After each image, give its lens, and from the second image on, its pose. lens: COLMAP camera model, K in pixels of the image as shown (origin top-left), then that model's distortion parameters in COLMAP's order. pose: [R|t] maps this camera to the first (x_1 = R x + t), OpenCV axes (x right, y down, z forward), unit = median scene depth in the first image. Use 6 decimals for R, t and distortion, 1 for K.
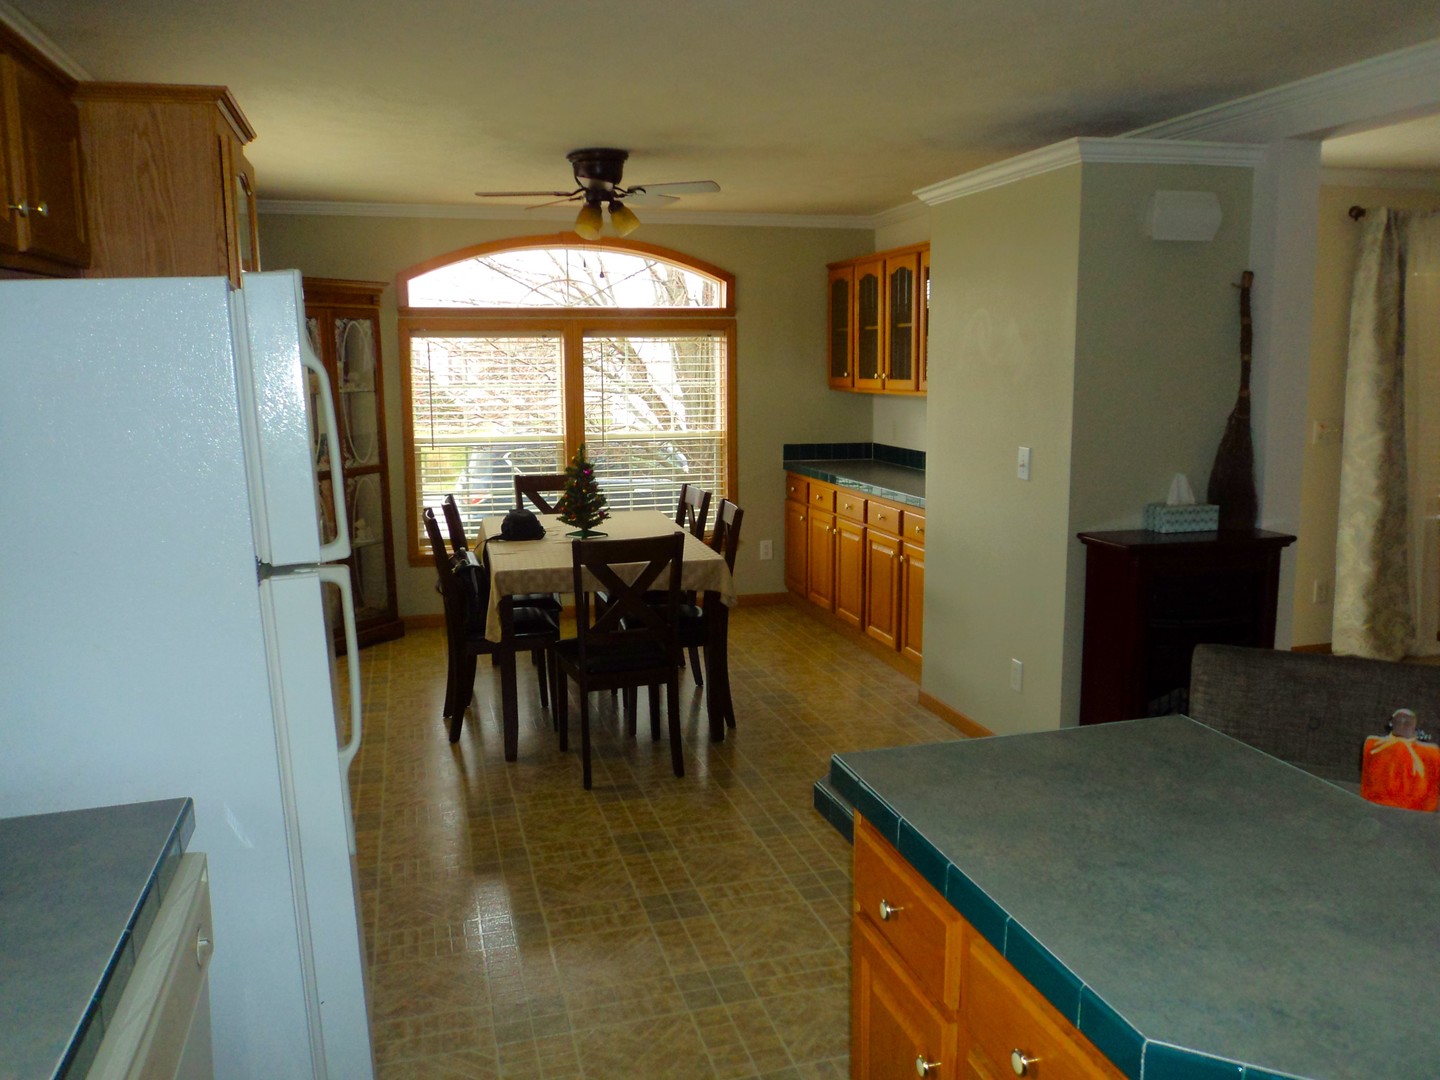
lens RADIAL K [[1174.3, 0, 720.0], [0, 1174.3, 540.0], [0, 0, 1]] dist [-0.007789, -0.003182]
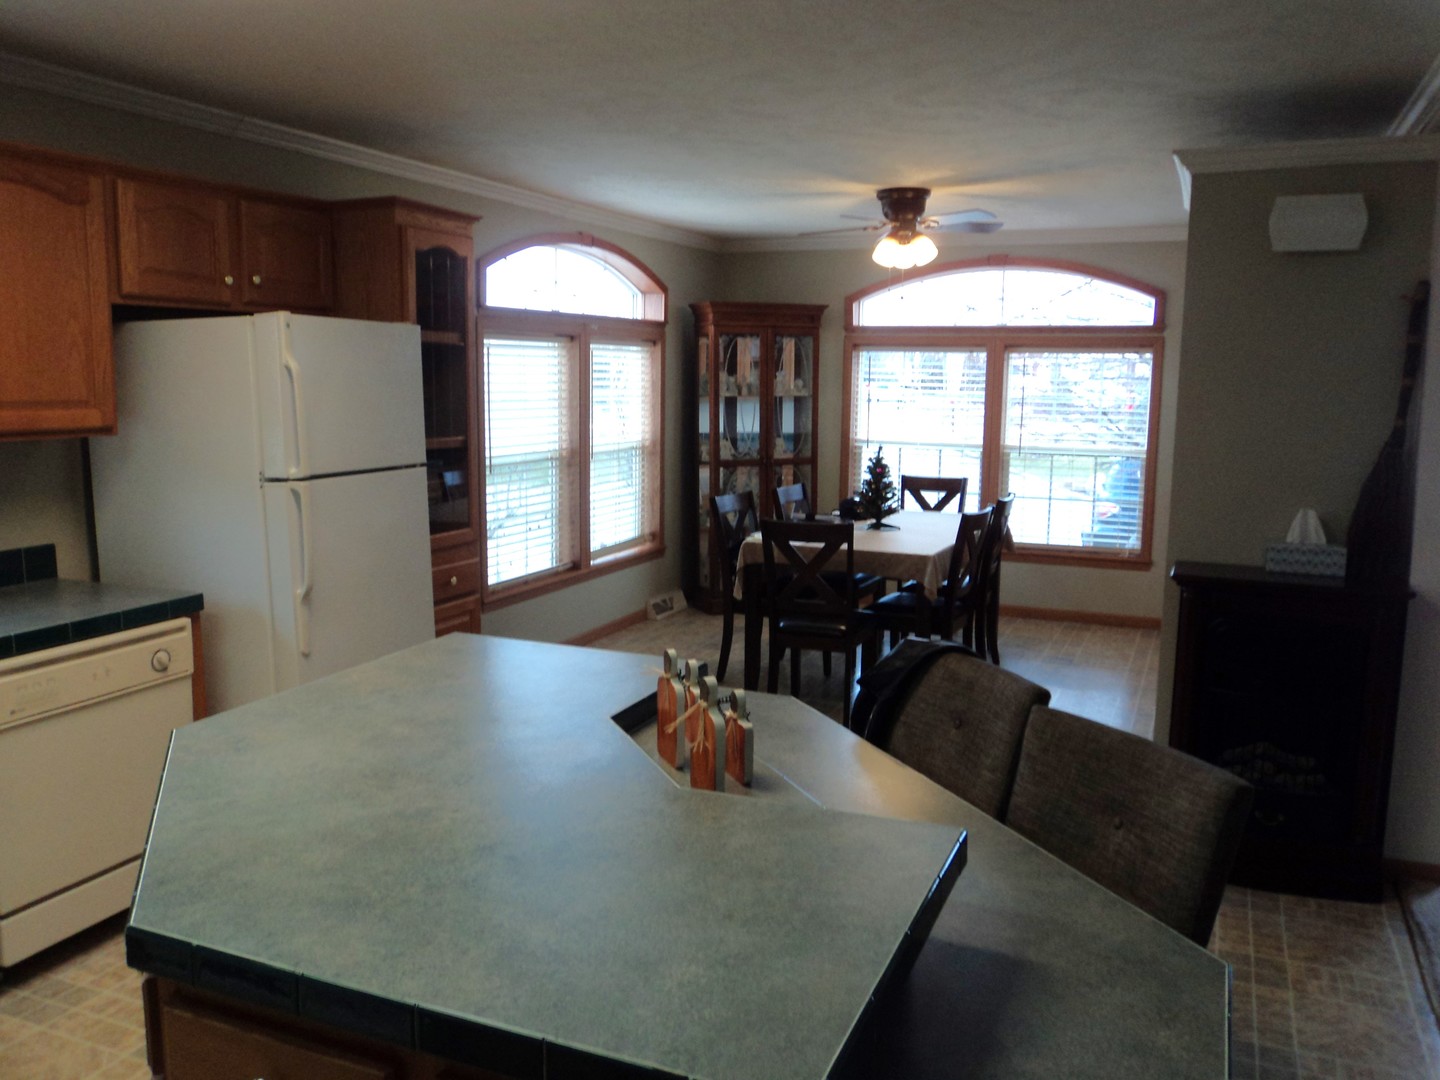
lens RADIAL K [[1174.3, 0, 720.0], [0, 1174.3, 540.0], [0, 0, 1]] dist [-0.007789, -0.003182]
pose [[0.783843, 0.104698, -0.612069, 0.348644], [-0.111609, 0.993386, 0.026993, -0.004088], [0.610847, 0.047154, 0.790343, 0.010031]]
